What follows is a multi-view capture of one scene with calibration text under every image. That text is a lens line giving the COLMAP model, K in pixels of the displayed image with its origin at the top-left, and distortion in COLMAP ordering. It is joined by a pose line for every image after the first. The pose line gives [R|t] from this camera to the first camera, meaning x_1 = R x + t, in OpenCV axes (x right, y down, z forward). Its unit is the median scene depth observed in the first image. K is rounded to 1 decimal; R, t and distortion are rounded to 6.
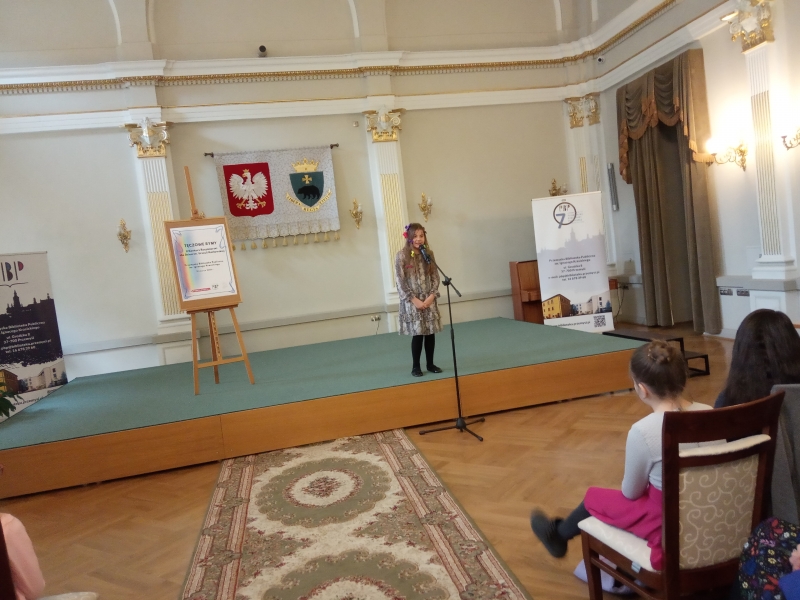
lens RADIAL K [[643.4, 0, 407.9], [0, 643.4, 307.9], [0, 0, 1]] dist [0.080662, -0.132752]
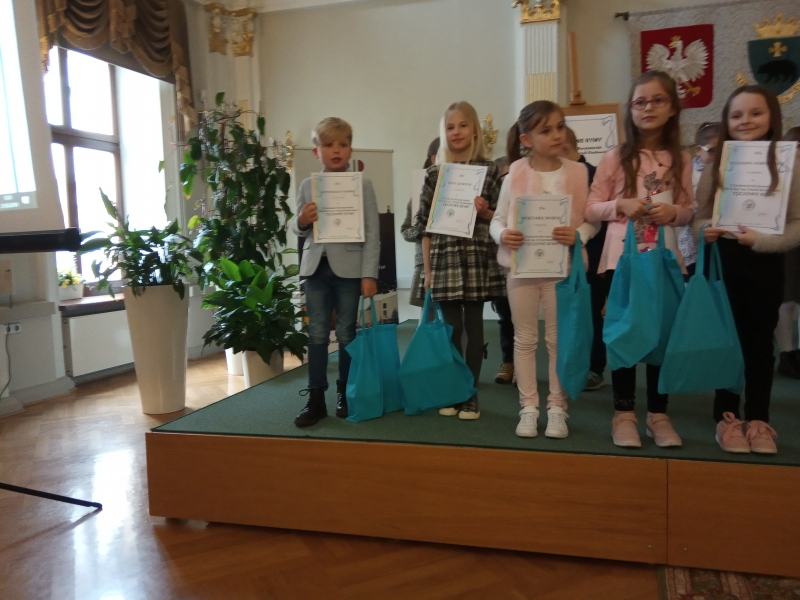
lens RADIAL K [[653.6, 0, 400.6], [0, 653.6, 308.0], [0, 0, 1]] dist [0.002904, -0.029631]
pose [[0.861848, 0.135351, -0.488771, -0.138166], [-0.108747, 0.990634, 0.082575, 0.029960], [0.495370, -0.018015, 0.868495, 0.312029]]
